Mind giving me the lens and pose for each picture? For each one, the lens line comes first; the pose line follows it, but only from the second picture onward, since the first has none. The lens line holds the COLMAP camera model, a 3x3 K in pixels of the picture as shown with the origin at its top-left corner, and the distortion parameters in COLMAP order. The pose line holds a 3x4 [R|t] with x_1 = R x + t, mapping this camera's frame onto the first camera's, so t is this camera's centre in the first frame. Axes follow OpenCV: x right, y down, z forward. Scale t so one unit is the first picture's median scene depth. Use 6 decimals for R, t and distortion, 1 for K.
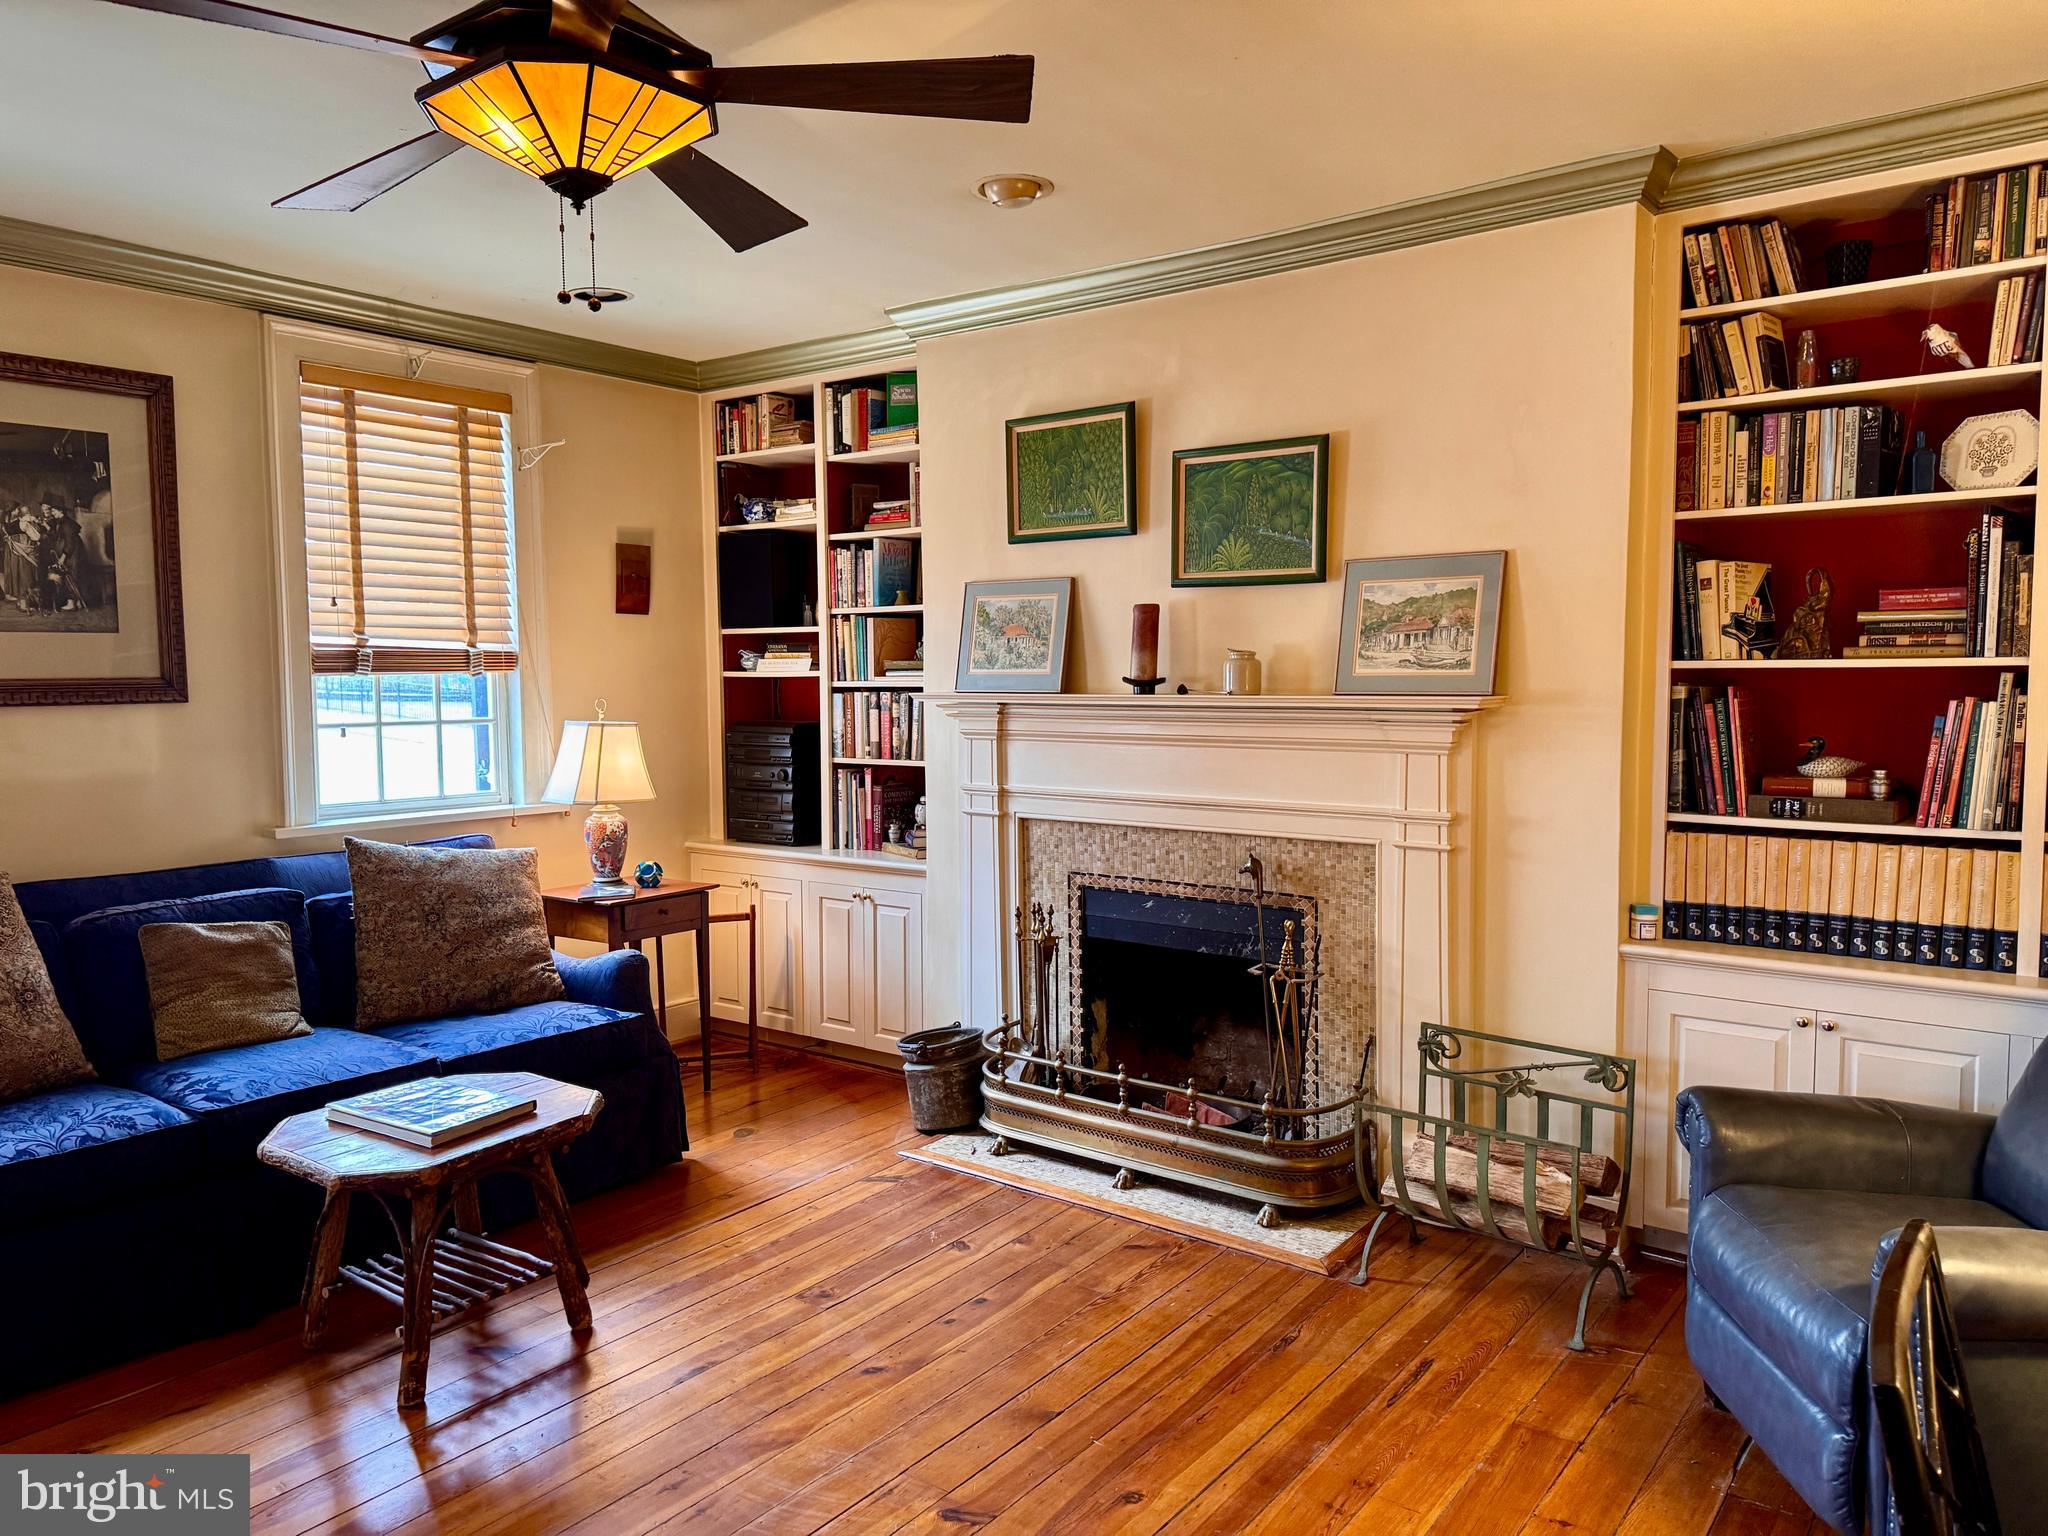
lens RADIAL K [[1443.1, 0, 1019.0], [0, 1443.1, 775.2], [0, 0, 1]] dist [0.038634, -0.038346]
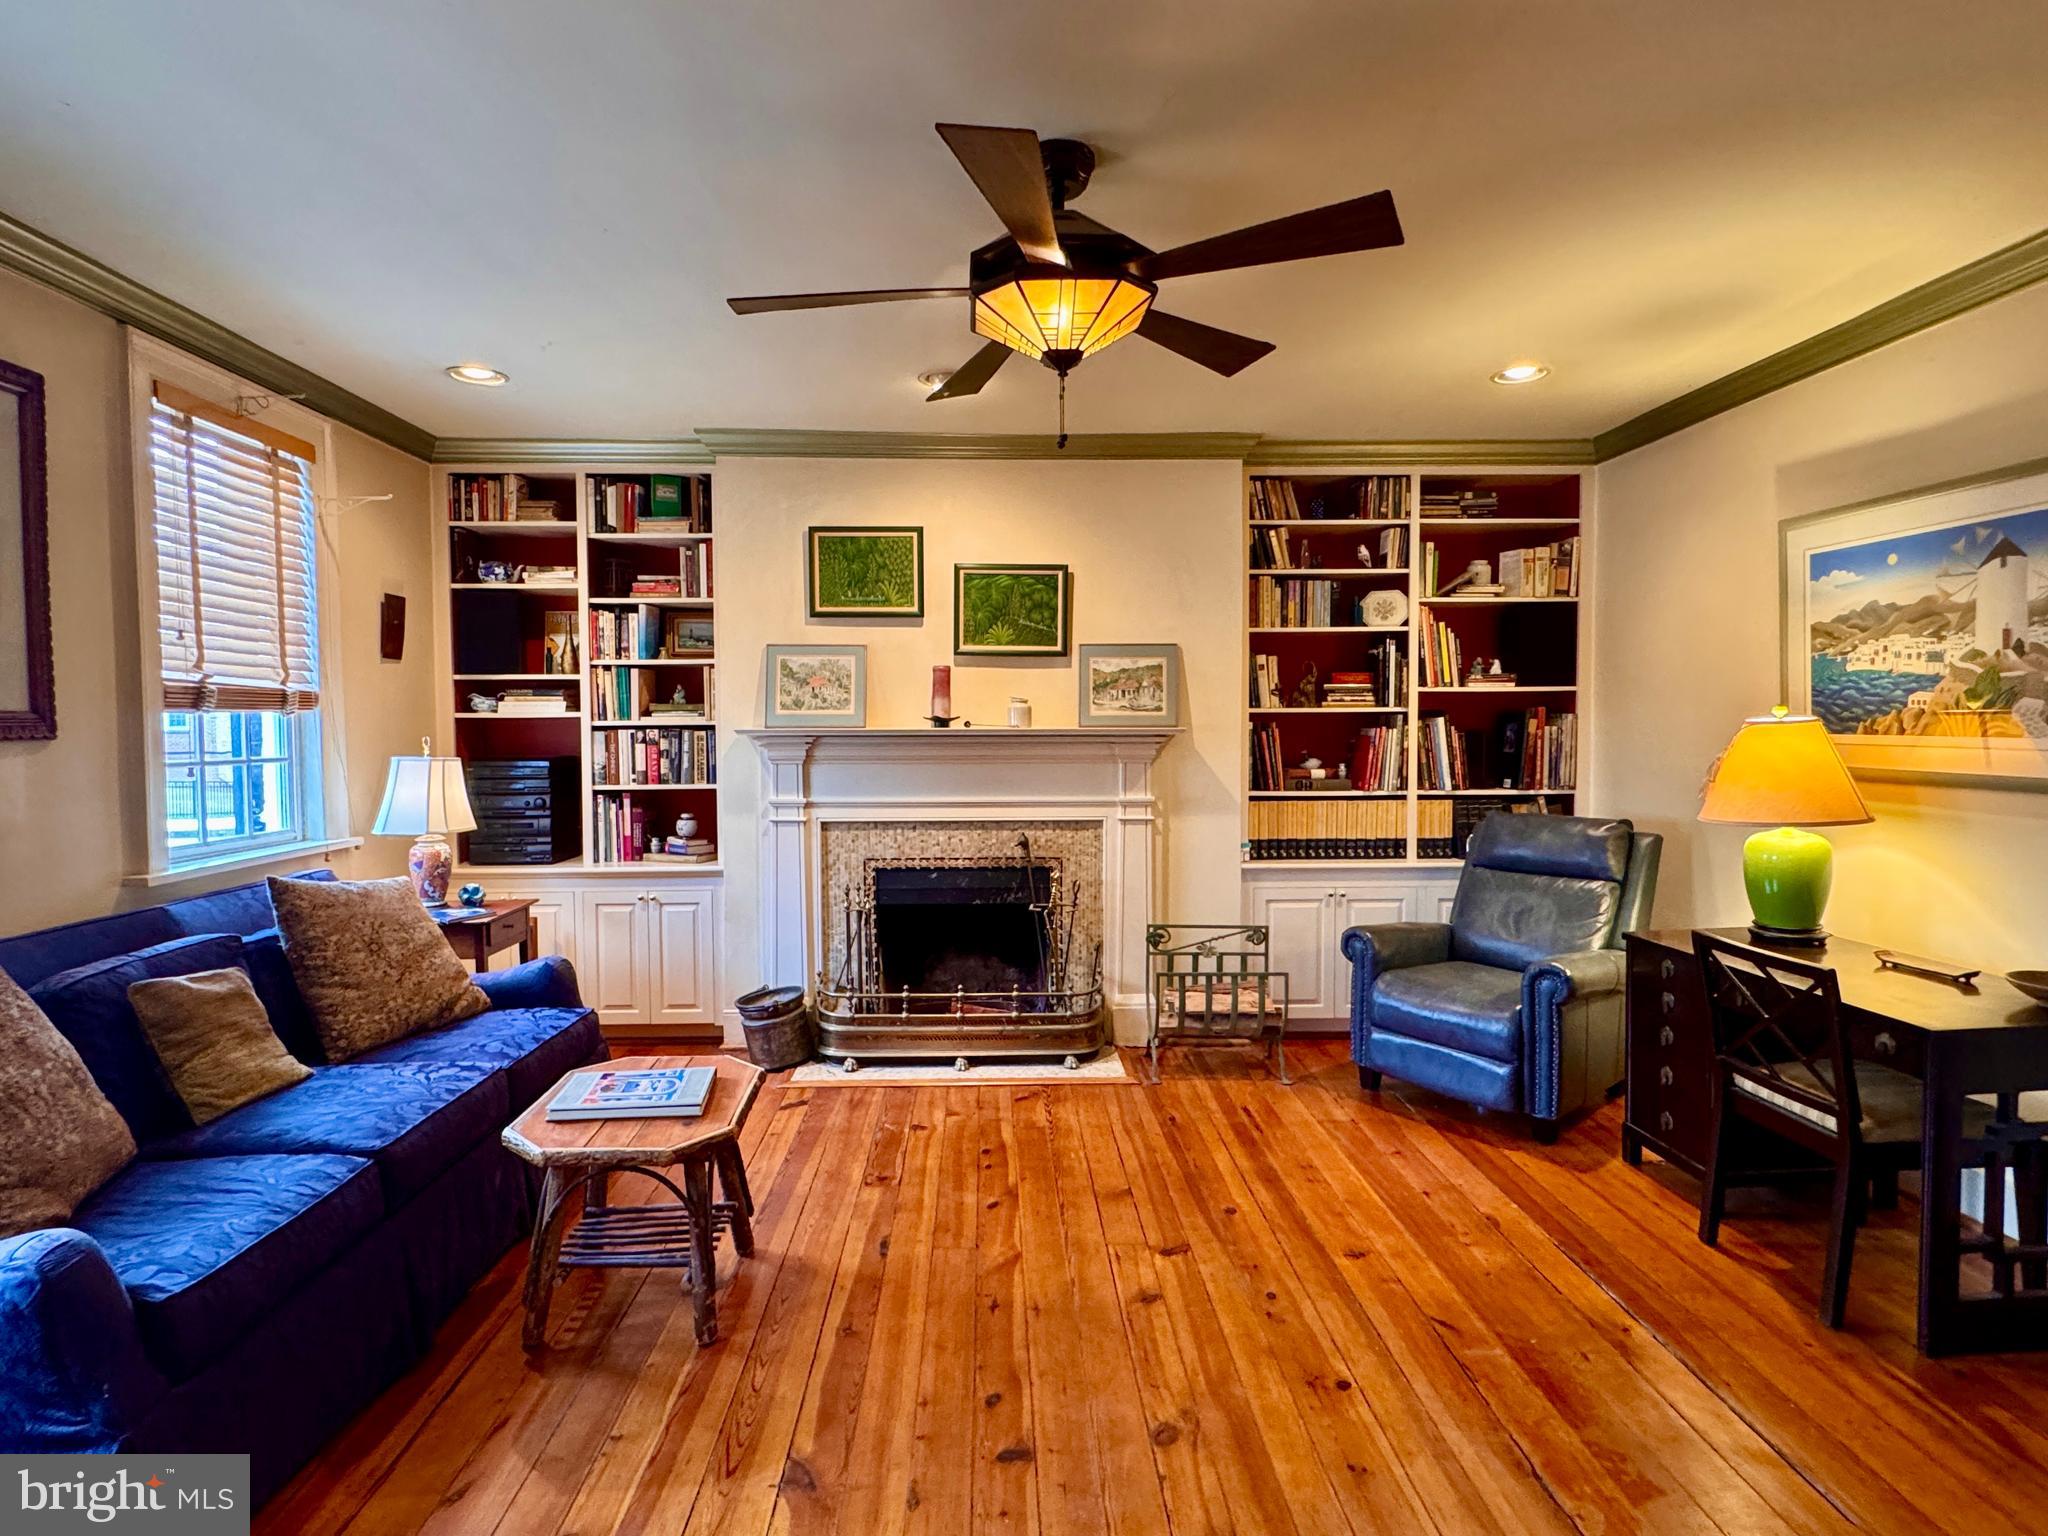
lens RADIAL K [[1062.5, 0, 1023.7], [0, 1062.5, 771.6], [0, 0, 1]] dist [-0.023003, 0.005041]
pose [[0.768835, -0.026541, 0.638897, -0.539010], [0.045125, 0.998899, -0.012807, 0.004531], [-0.637853, 0.038676, 0.769186, 0.134264]]
